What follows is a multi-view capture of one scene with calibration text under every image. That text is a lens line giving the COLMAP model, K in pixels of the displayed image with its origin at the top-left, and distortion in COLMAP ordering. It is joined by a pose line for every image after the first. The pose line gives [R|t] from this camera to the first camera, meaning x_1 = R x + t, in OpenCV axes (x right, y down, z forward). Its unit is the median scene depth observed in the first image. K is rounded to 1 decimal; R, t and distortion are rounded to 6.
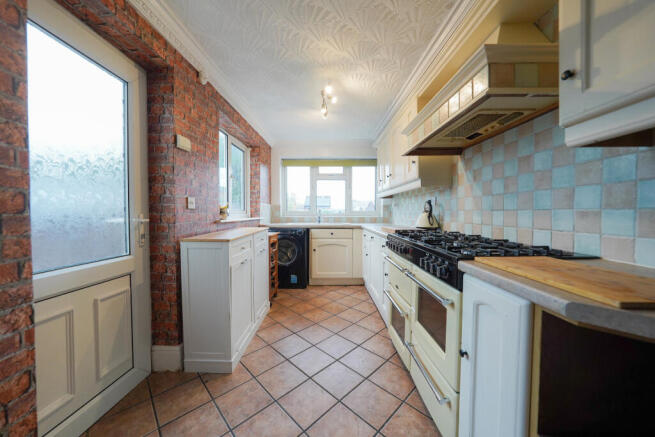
lens RADIAL K [[227.4, 0, 323.8], [0, 227.4, 216.6], [0, 0, 1]] dist [-0.016668, 0.000470]
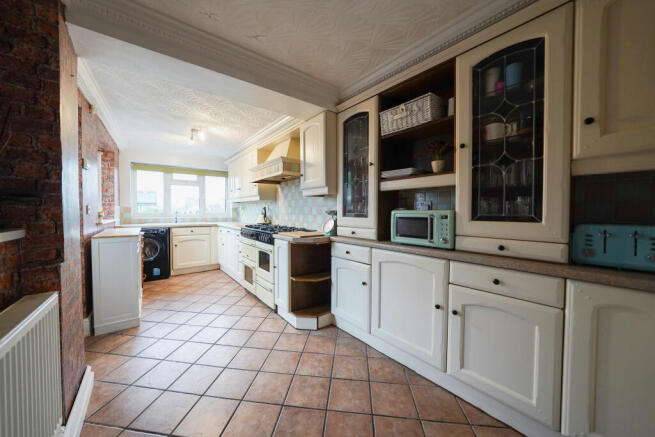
lens RADIAL K [[227.4, 0, 325.4], [0, 227.4, 215.5], [0, 0, 1]] dist [-0.016668, 0.000470]
pose [[0.776402, -0.011087, 0.630141, -0.206075], [0.009642, 0.999937, 0.005714, -0.012919], [-0.630164, 0.001639, 0.776460, -0.496321]]
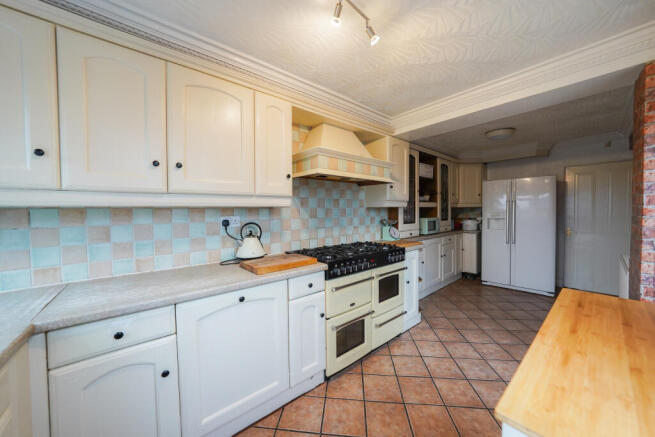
lens RADIAL K [[227.4, 0, 328.2], [0, 227.4, 216.1], [0, 0, 1]] dist [-0.016668, 0.000470]
pose [[-0.642166, 0.002451, 0.766562, -0.256676], [0.033202, 0.999145, 0.024619, -0.080213], [-0.765846, 0.041261, -0.641699, 1.064347]]
